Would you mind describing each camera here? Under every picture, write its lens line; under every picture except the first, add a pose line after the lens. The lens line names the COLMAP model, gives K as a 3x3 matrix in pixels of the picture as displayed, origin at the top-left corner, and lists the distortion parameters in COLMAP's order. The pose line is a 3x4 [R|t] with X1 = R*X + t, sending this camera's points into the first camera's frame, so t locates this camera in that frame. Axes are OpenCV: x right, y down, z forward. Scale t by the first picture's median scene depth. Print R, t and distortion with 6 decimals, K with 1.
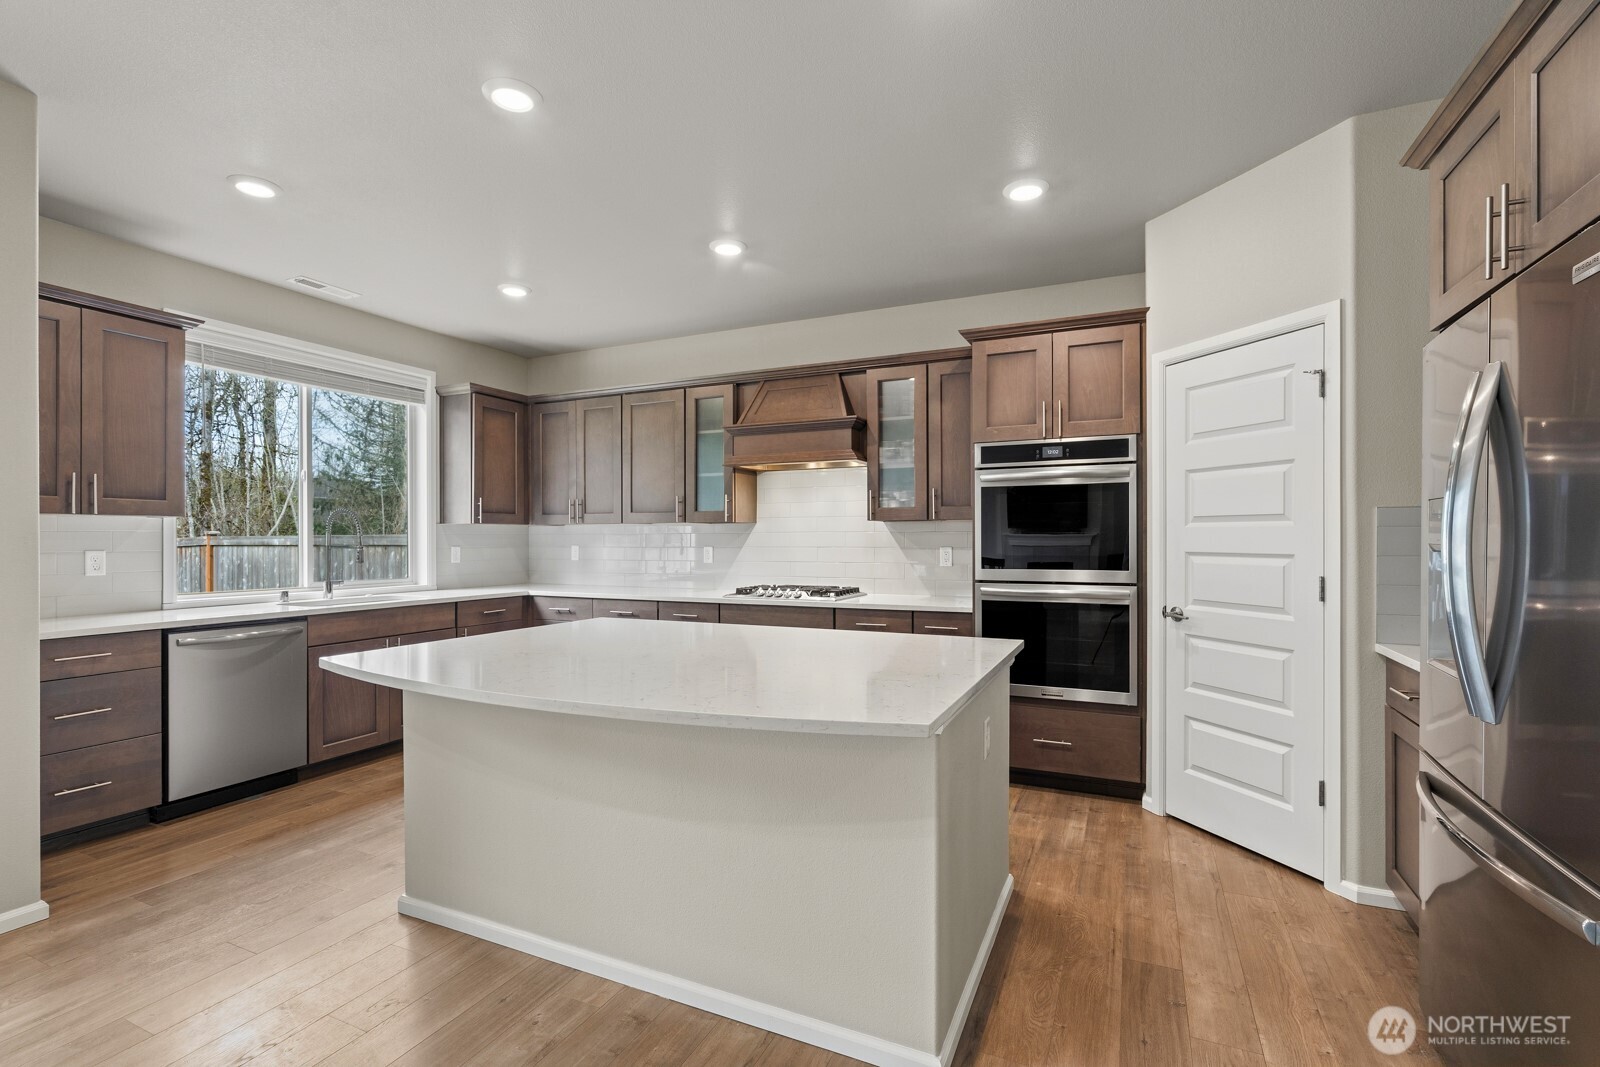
lens RADIAL K [[733.6, 0, 808.8], [0, 733.6, 542.1], [0, 0, 1]] dist [-0.010482, 0.002446]
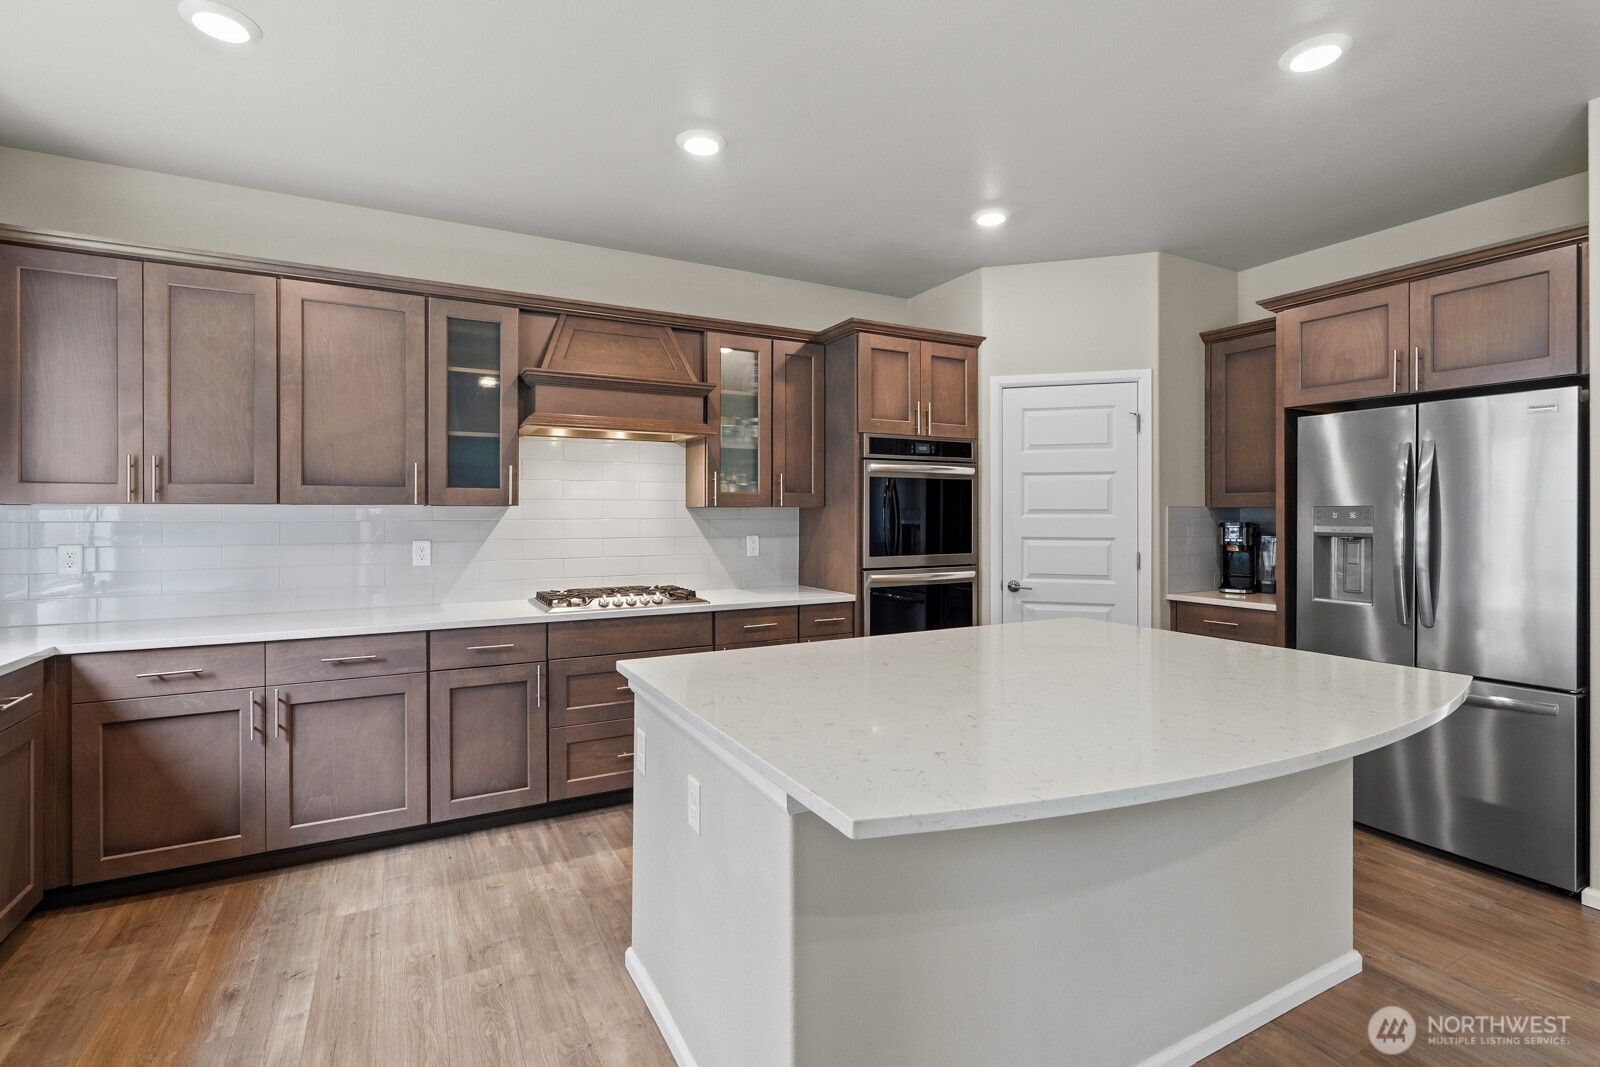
lens RADIAL K [[733.6, 0, 798.1], [0, 733.6, 517.5], [0, 0, 1]] dist [-0.010482, 0.002446]
pose [[0.598827, 0.000608, 0.800878, -0.569386], [0.004646, 0.999980, -0.004233, -0.012826], [-0.800865, 0.006256, 0.598812, 0.417623]]
